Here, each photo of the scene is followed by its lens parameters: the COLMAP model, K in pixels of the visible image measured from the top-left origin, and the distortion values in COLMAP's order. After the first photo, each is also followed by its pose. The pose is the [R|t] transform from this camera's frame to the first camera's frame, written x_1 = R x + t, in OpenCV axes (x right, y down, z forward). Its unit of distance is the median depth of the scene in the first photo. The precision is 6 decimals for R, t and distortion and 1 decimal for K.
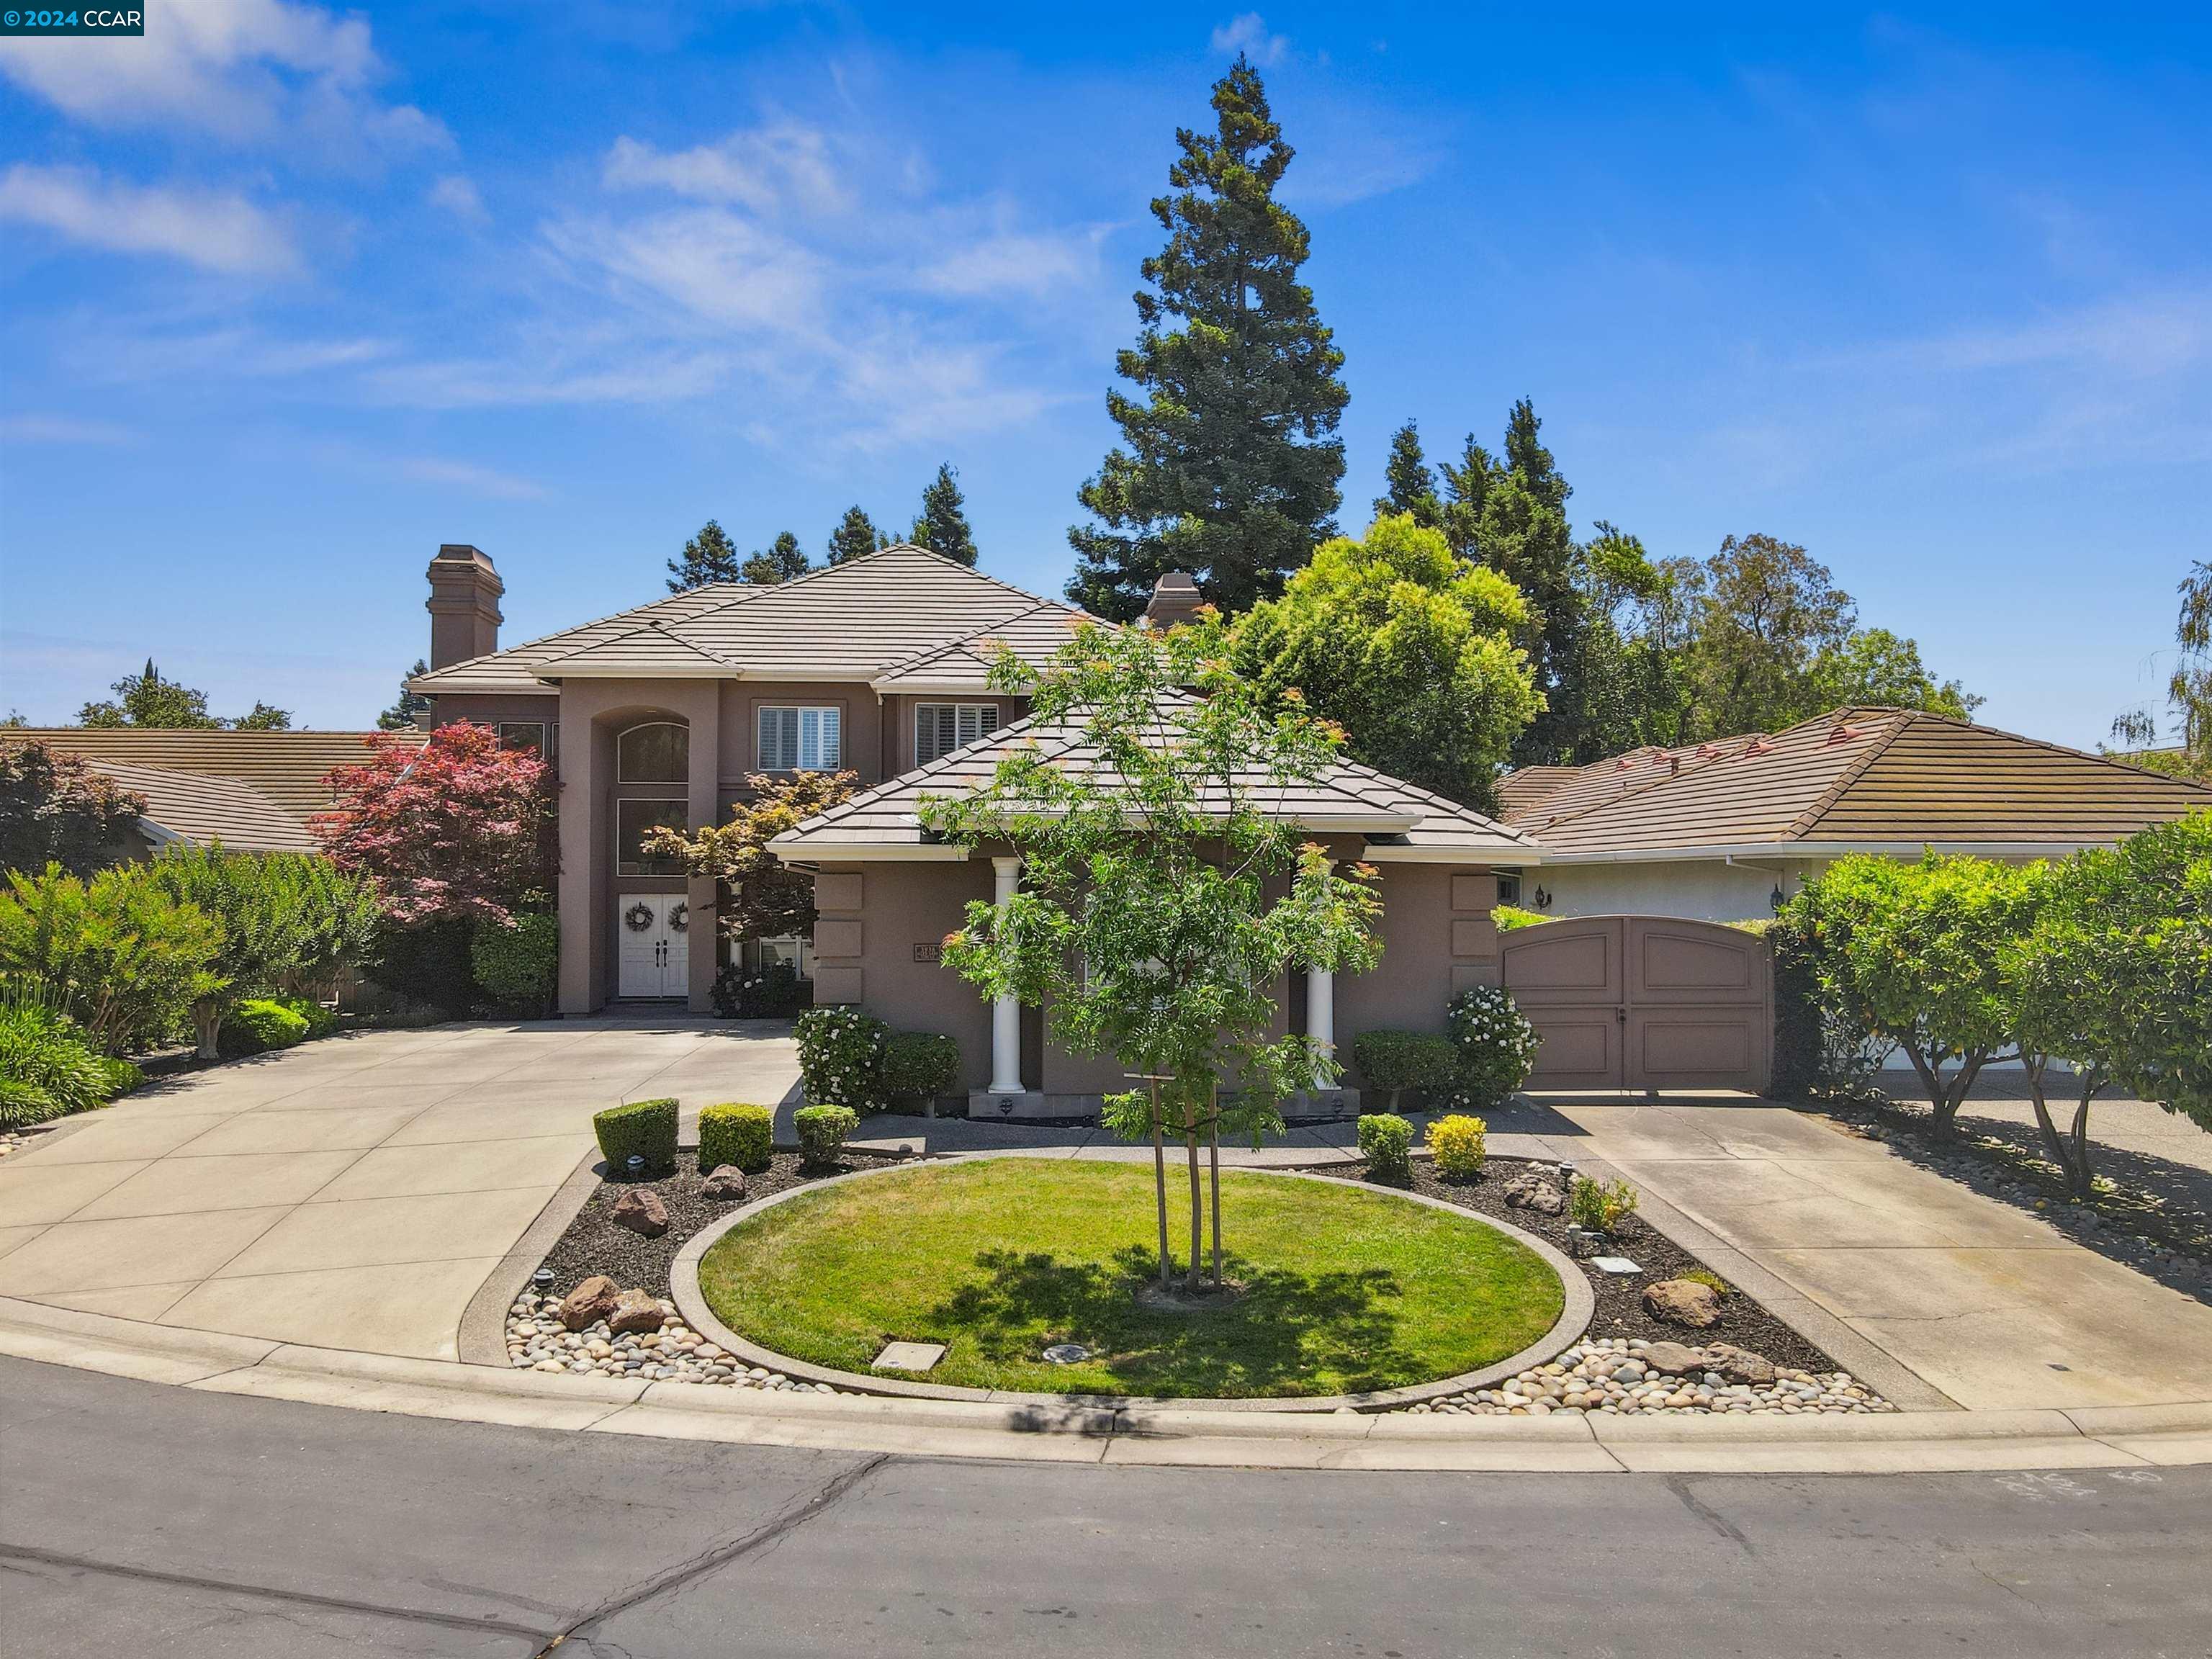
lens RADIAL K [[1627.5, 0, 1102.0], [0, 1627.5, 826.1], [0, 0, 1]] dist [-0.001098, 0.022994]
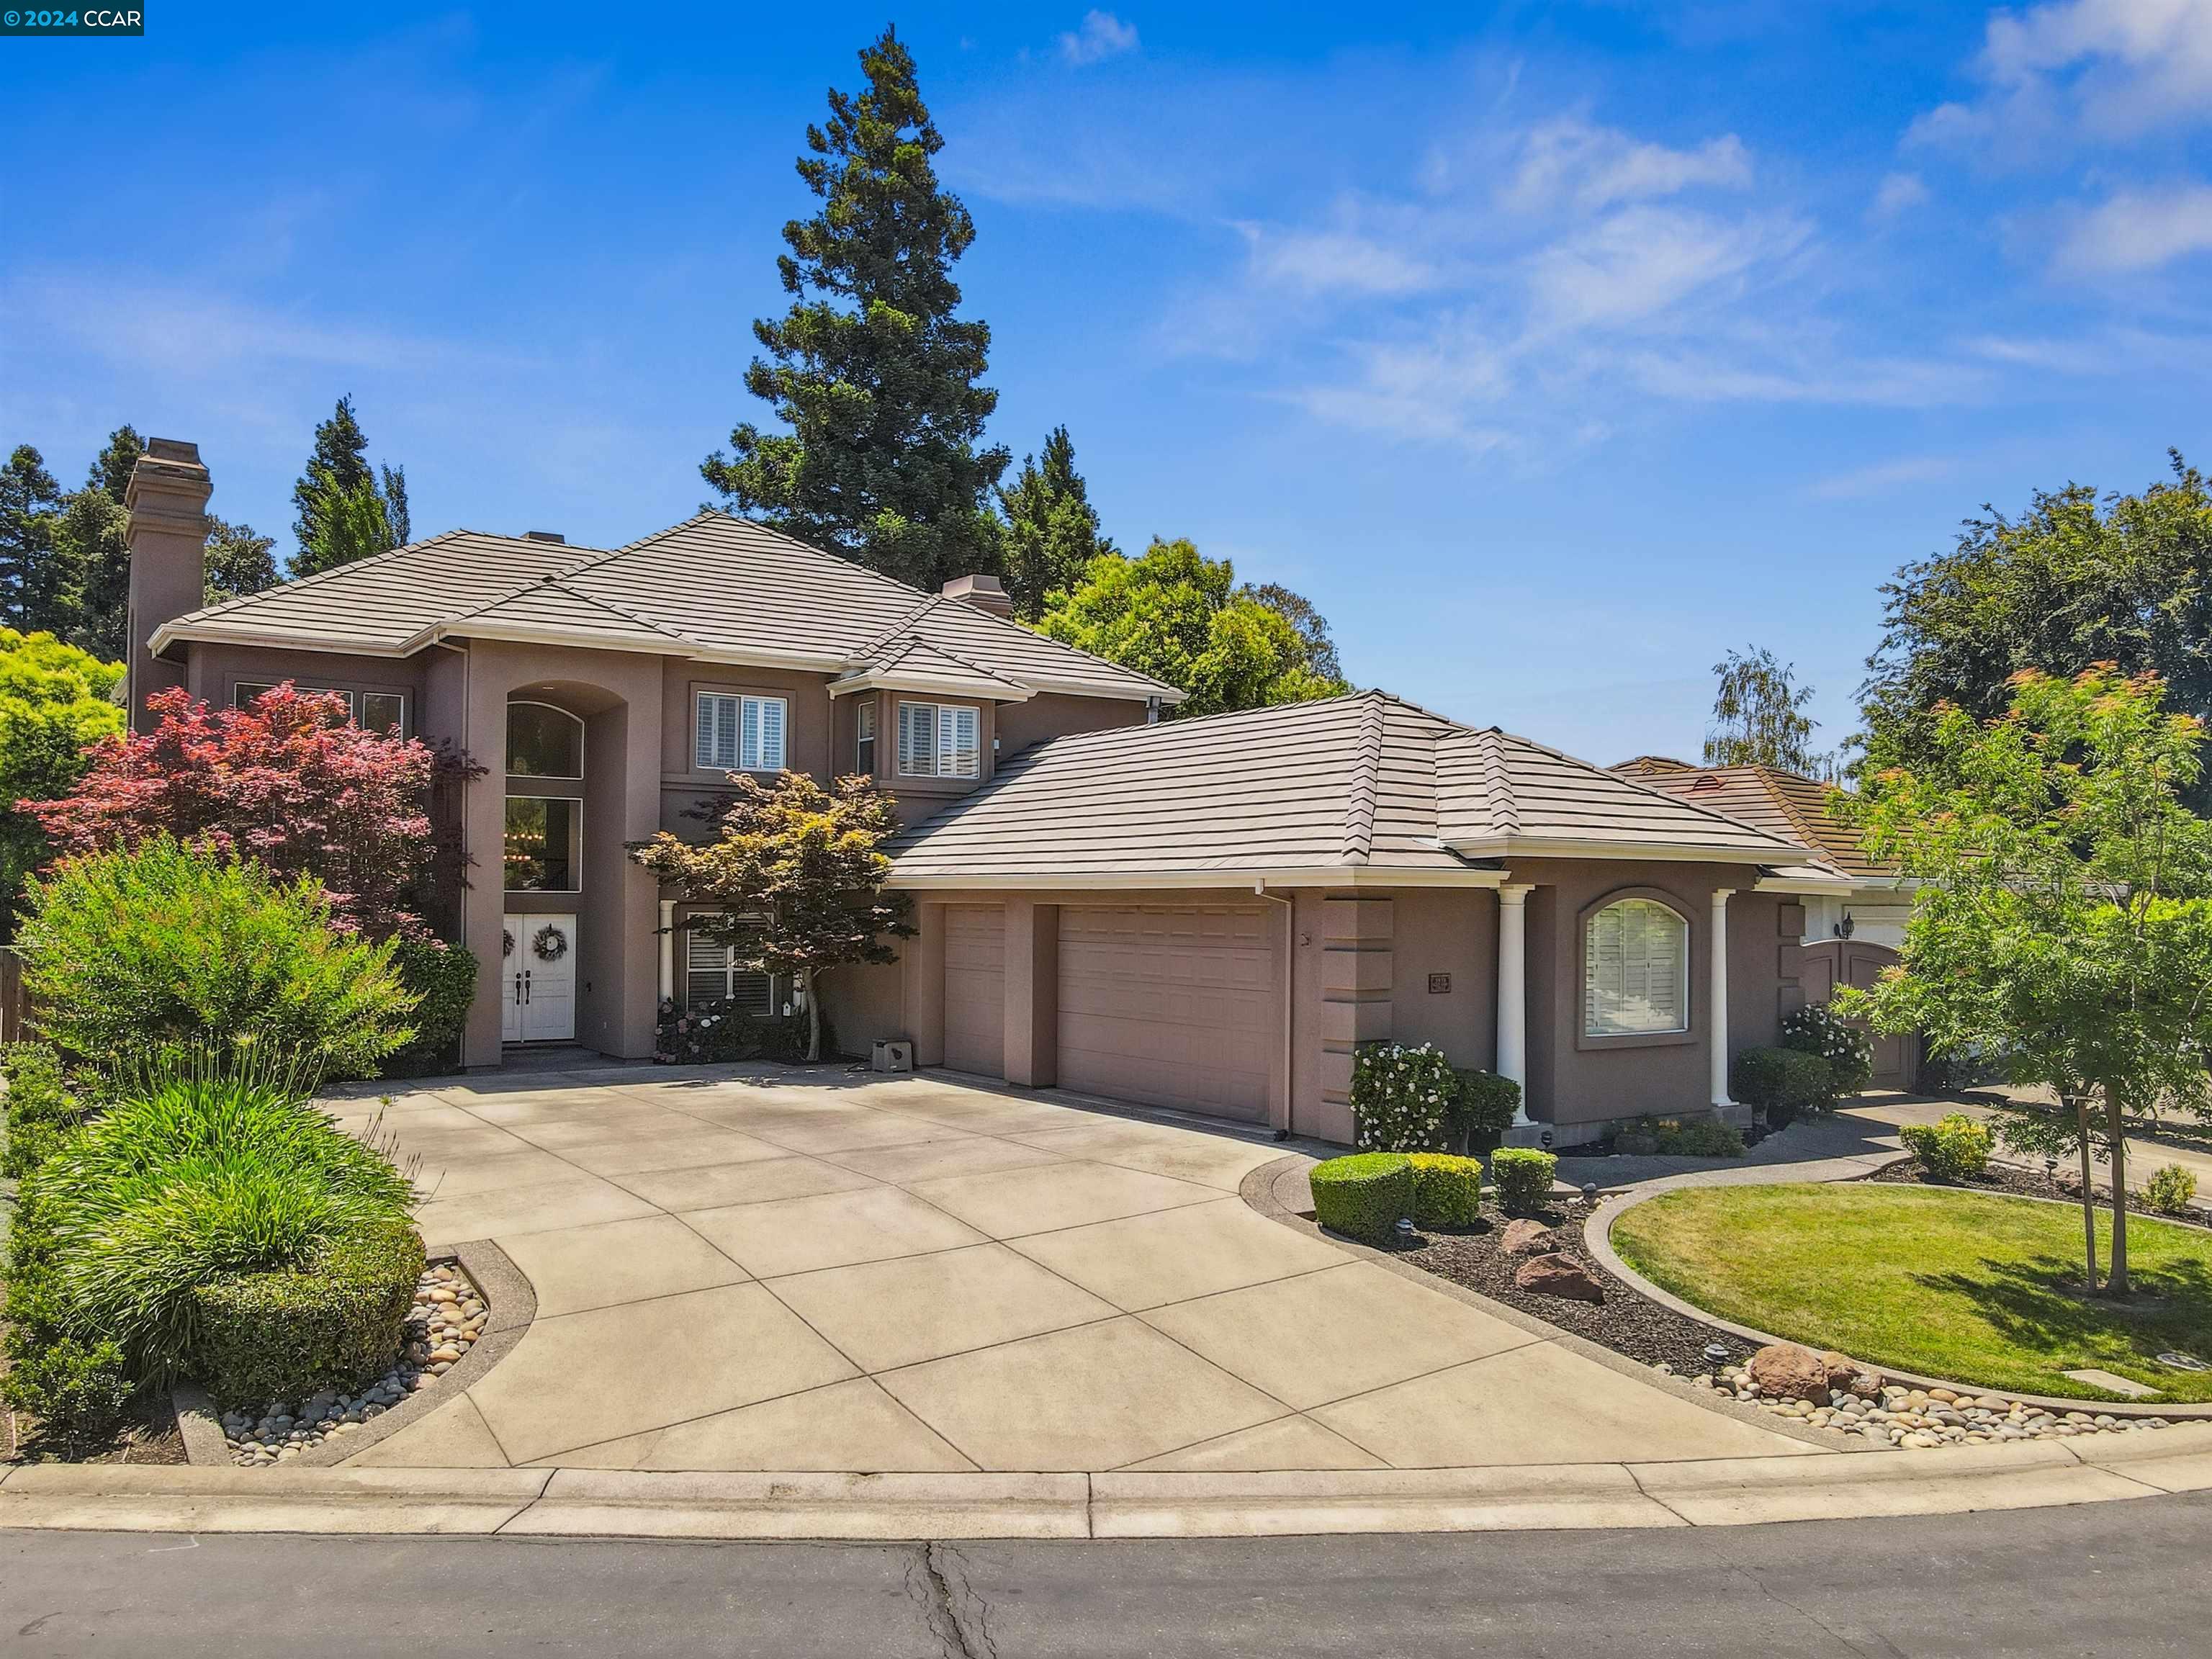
lens RADIAL K [[1667.7, 0, 1103.7], [0, 1667.7, 834.5], [0, 0, 1]] dist [0.000017, 0.024737]
pose [[0.873734, 0.025446, 0.485738, -0.764829], [-0.024535, 0.999665, -0.008234, 0.003769], [-0.485785, -0.004723, 0.874066, 0.249335]]
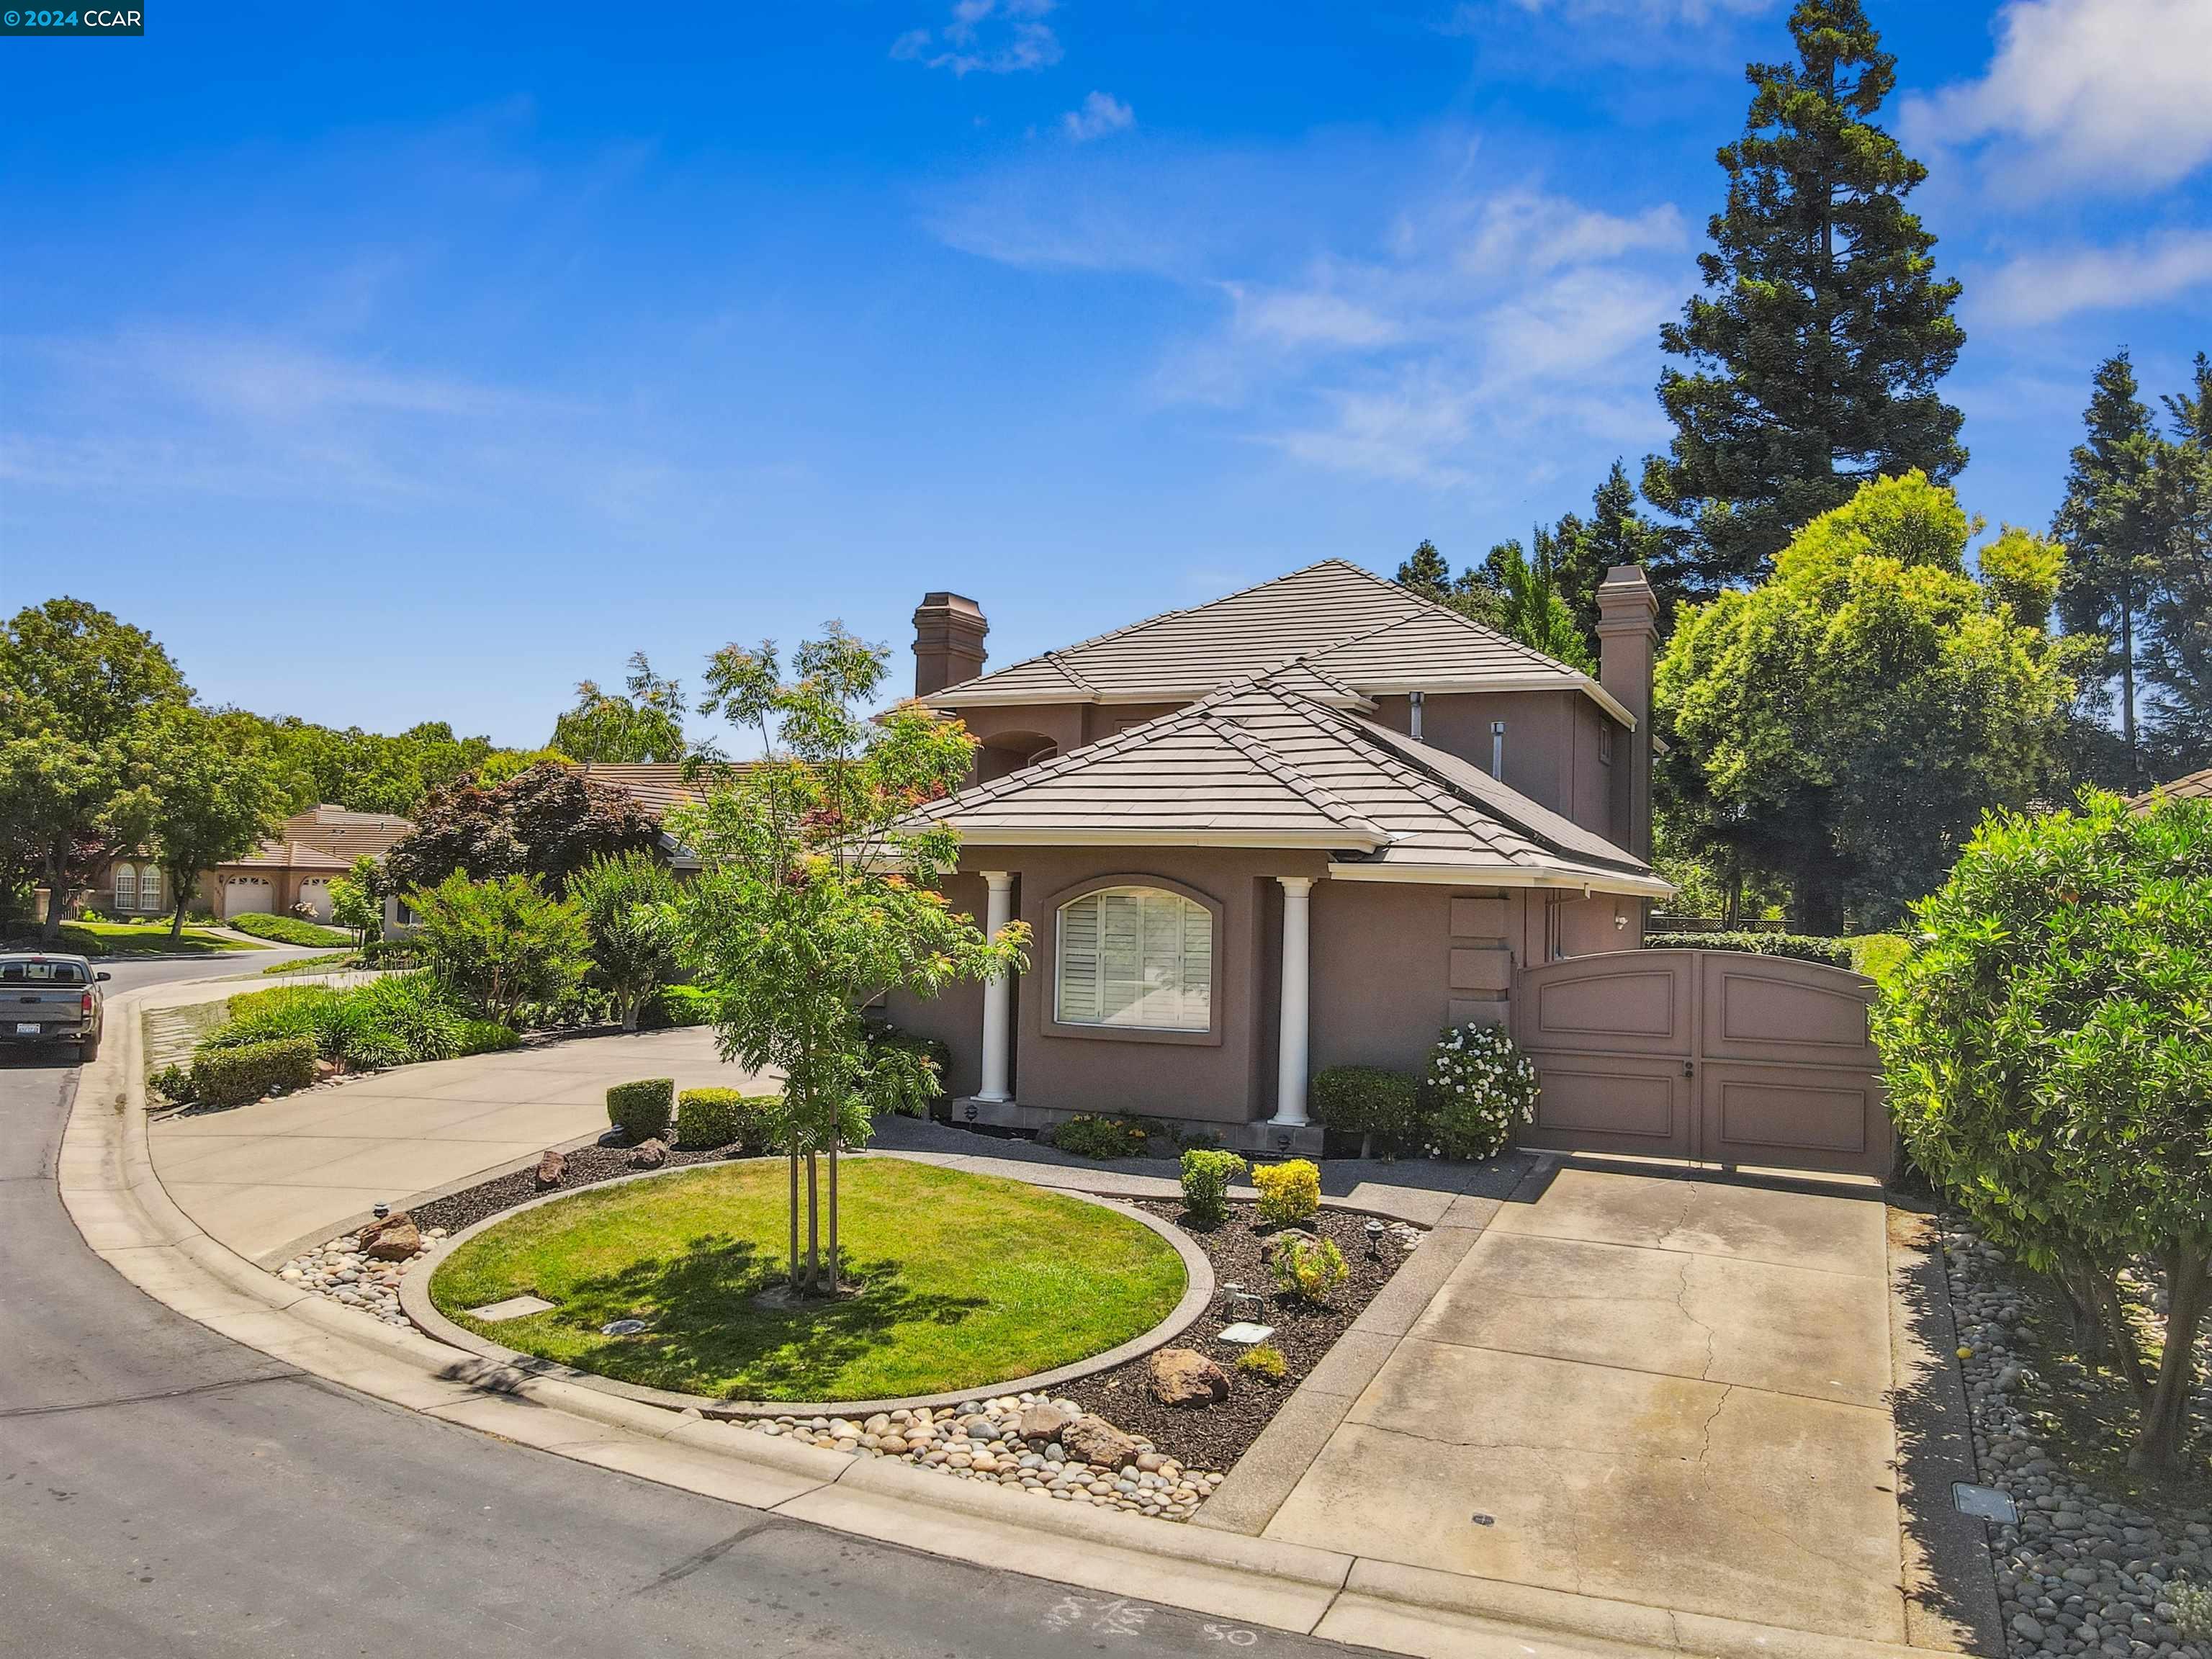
lens RADIAL K [[1648.6, 0, 1110.8], [0, 1648.6, 815.0], [0, 0, 1]] dist [0.006957, 0.004859]
pose [[0.873628, -0.005826, -0.486559, 0.511892], [-0.003459, 0.999829, -0.018182, 0.002601], [0.486581, 0.017568, 0.873459, 0.128026]]
